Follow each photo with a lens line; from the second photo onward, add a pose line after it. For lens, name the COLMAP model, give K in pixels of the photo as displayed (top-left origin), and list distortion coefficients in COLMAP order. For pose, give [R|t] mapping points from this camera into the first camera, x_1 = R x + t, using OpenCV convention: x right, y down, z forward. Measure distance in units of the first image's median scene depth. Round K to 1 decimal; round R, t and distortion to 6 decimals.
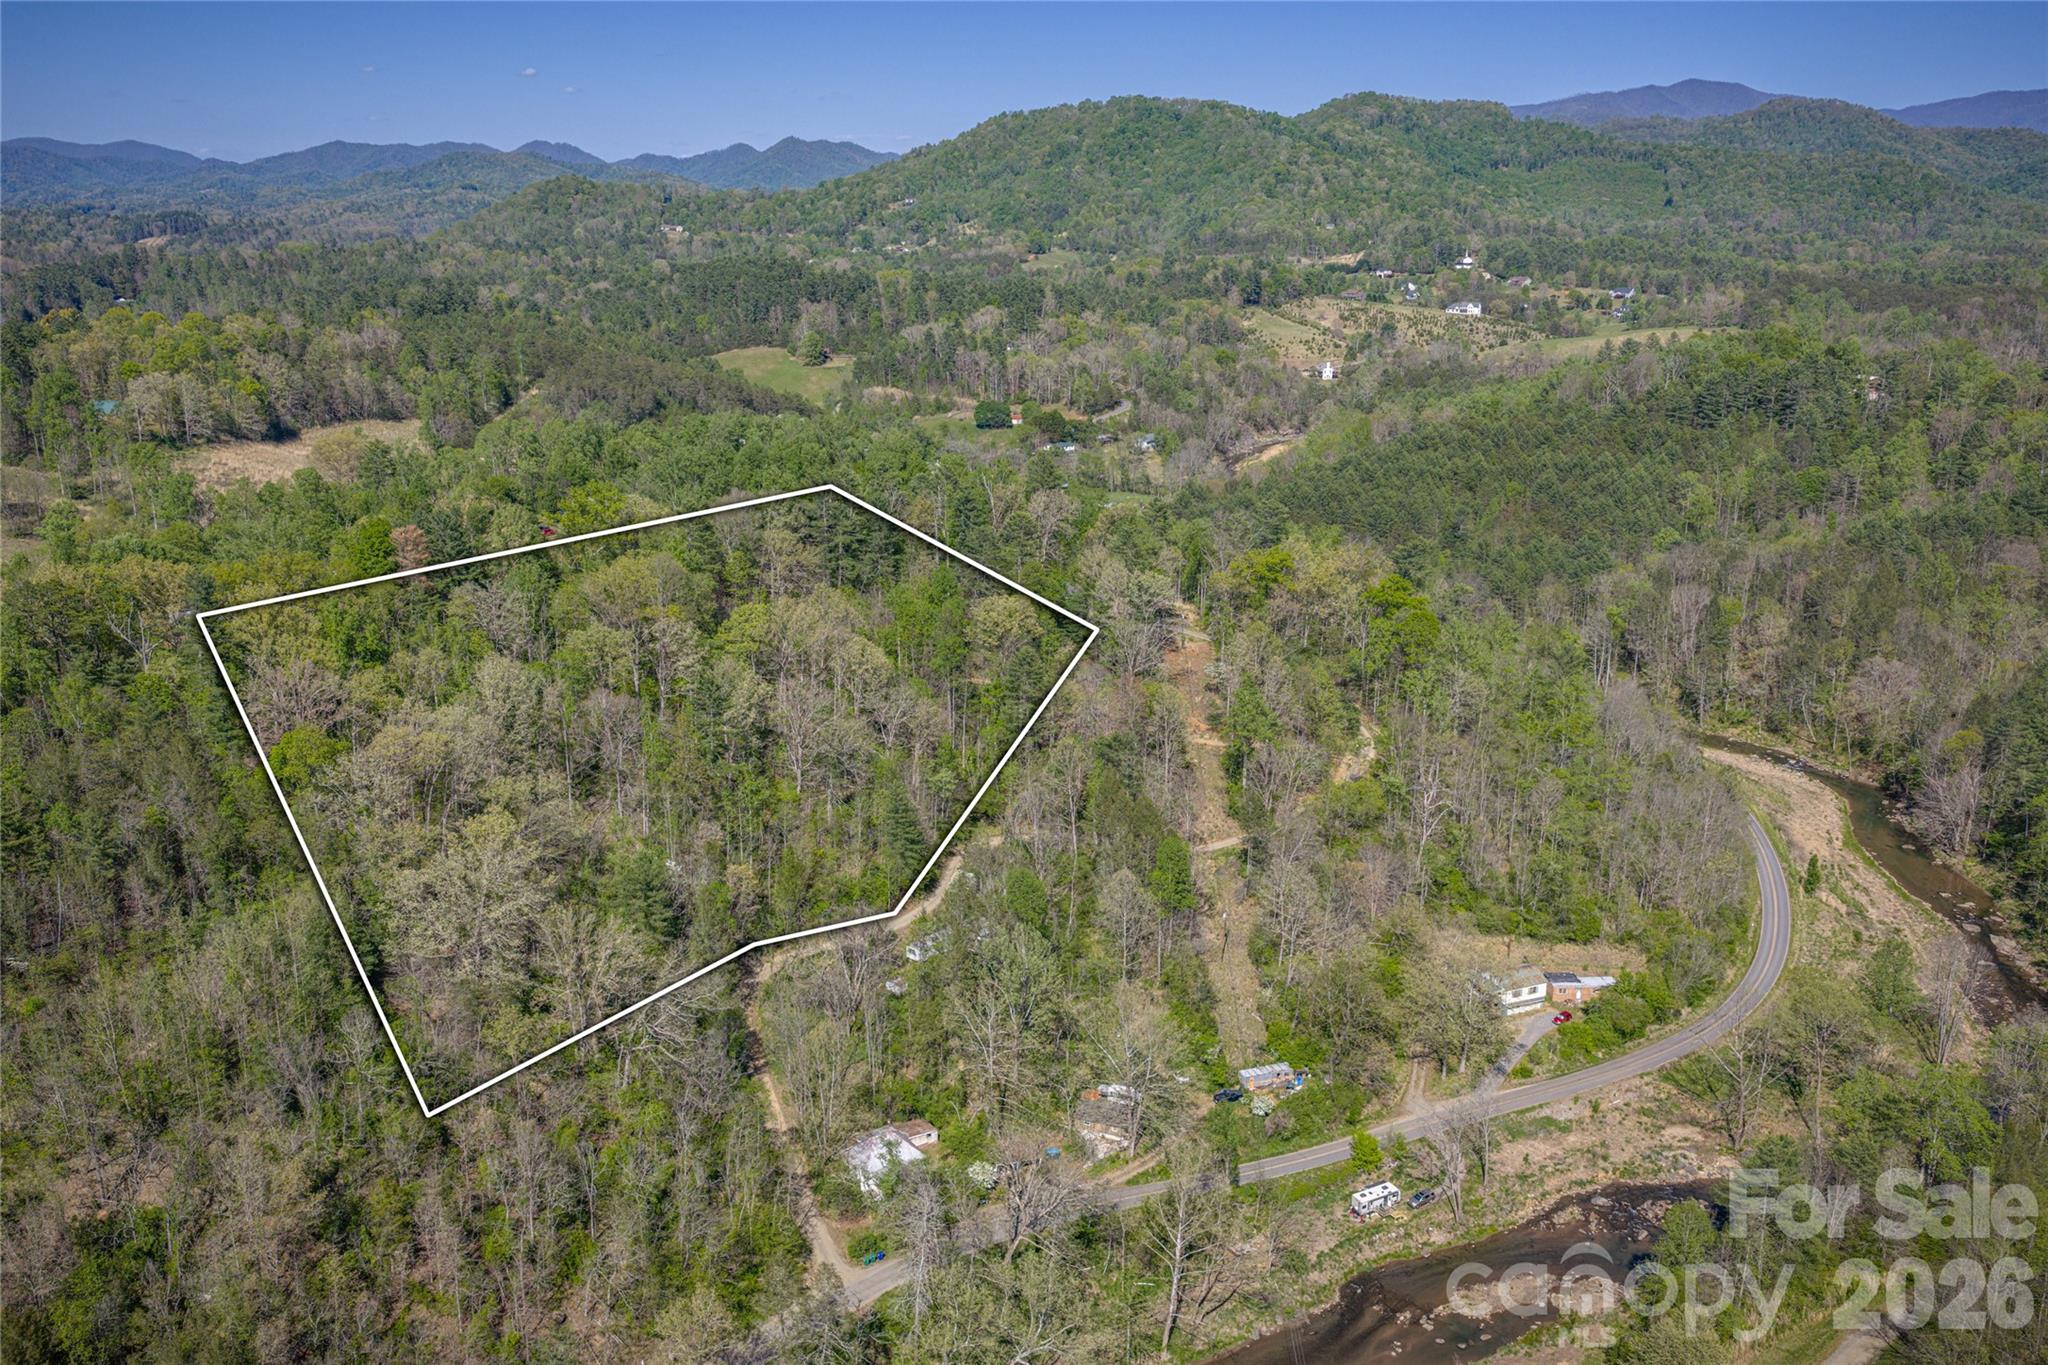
lens RADIAL K [[1765.4, 0, 1031.1], [0, 1765.4, 684.5], [0, 0, 1]] dist [0.007740, -0.013881]
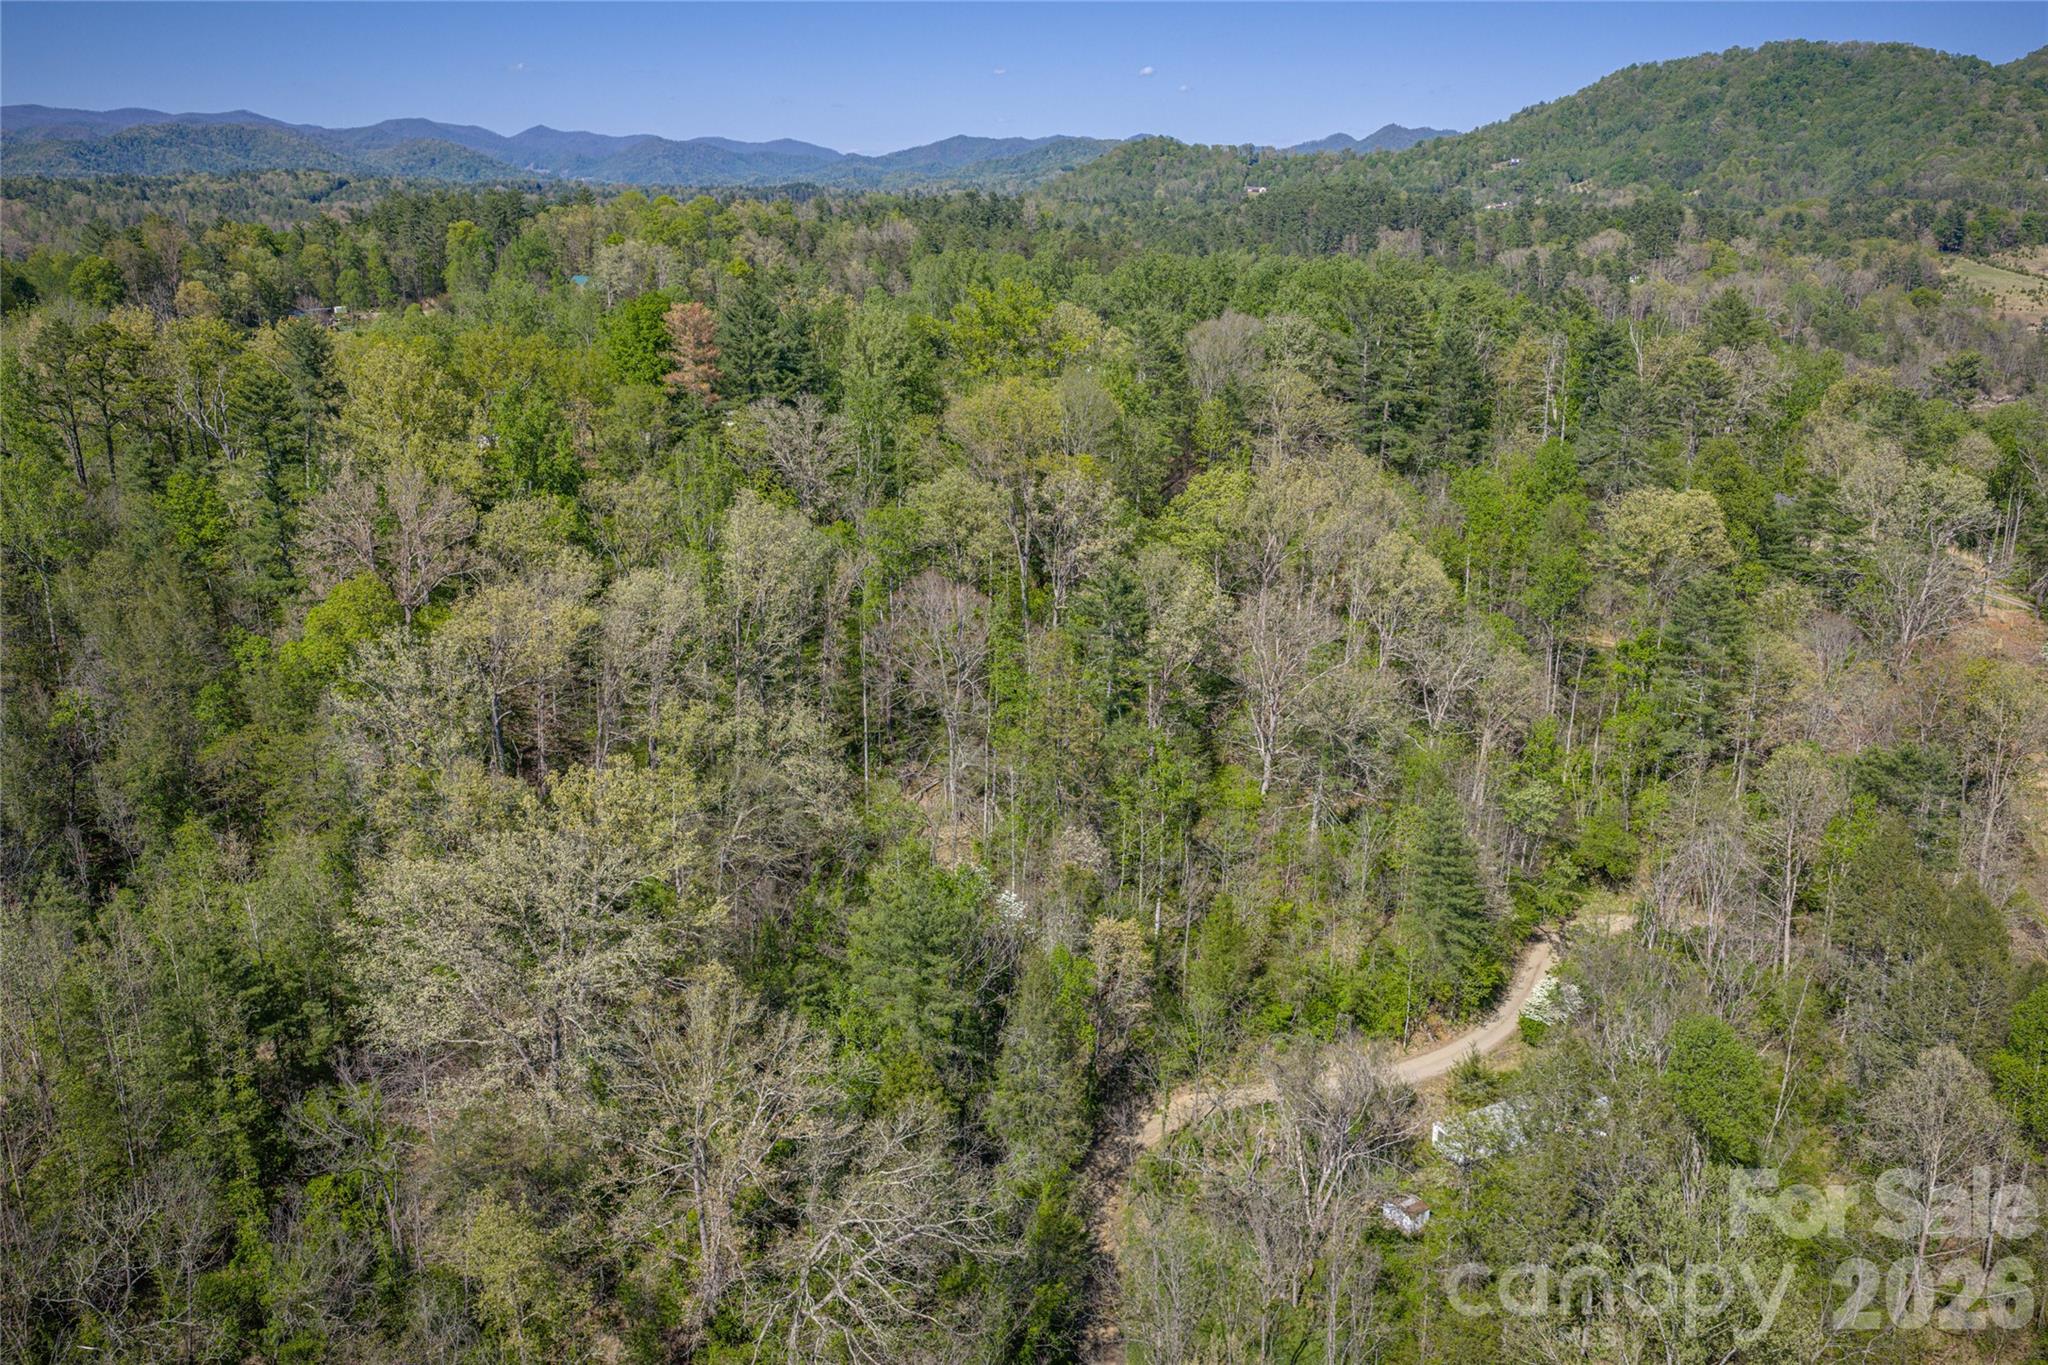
lens RADIAL K [[1765.4, 0, 1038.0], [0, 1765.4, 675.6], [0, 0, 1]] dist [0.007740, -0.013881]
pose [[0.949524, 0.091609, -0.300019, -0.029315], [-0.093052, 0.995616, 0.009504, 0.021147], [0.299574, 0.018893, 0.953886, 0.372831]]
